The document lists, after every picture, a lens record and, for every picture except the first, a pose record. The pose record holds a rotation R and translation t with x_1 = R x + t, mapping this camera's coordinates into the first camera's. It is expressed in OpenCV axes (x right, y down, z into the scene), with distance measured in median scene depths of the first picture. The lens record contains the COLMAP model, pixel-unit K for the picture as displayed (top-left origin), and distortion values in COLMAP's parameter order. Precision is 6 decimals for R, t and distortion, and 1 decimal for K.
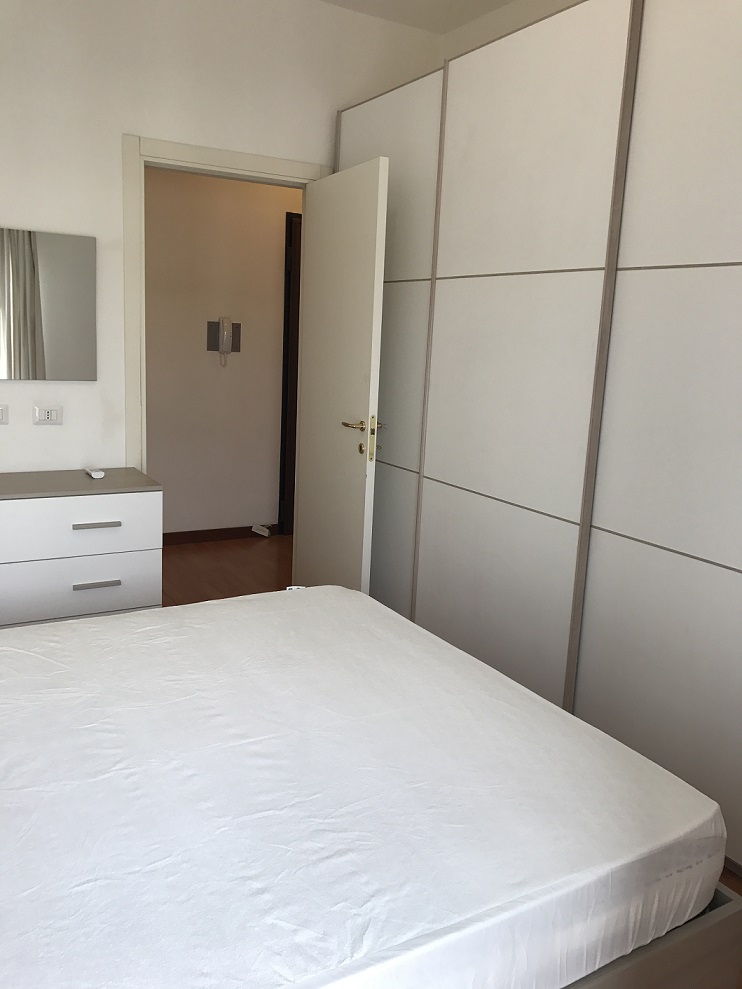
lens RADIAL K [[813.1, 0, 383.8], [0, 813.1, 488.7], [0, 0, 1]] dist [0.029923, -0.039191]
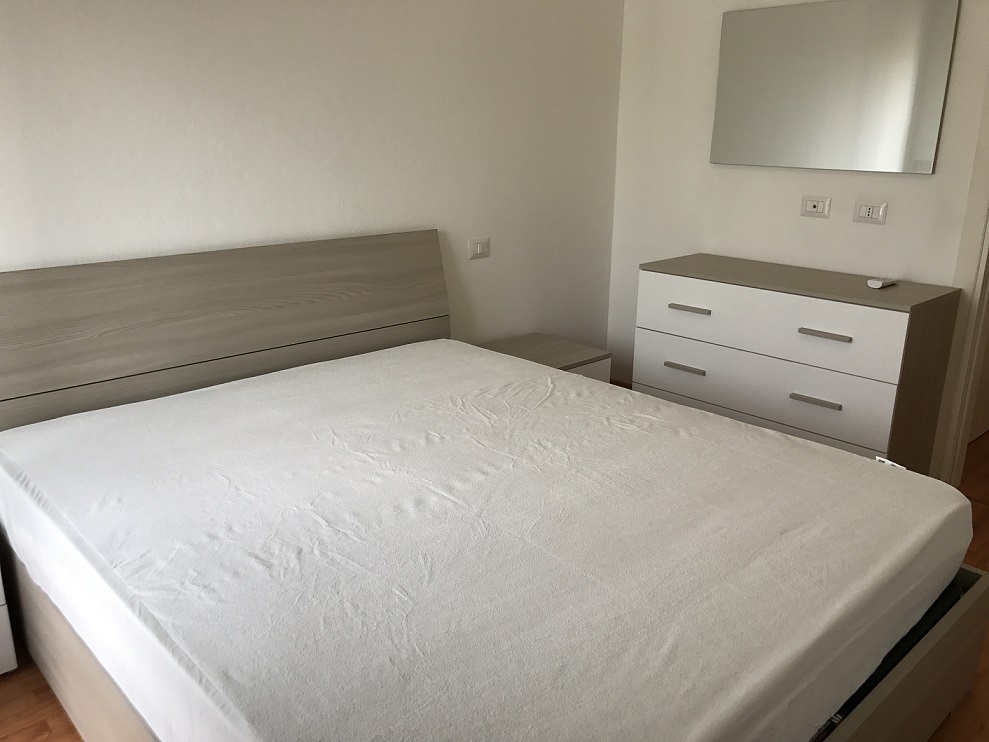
lens RADIAL K [[814.4, 0, 480.9], [0, 814.4, 367.9], [0, 0, 1]] dist [0.055650, -0.080135]
pose [[0.203705, 0.236179, -0.950118, 0.506268], [-0.187756, 0.961877, 0.198848, -0.032554], [0.960860, 0.137884, 0.240284, 0.518918]]
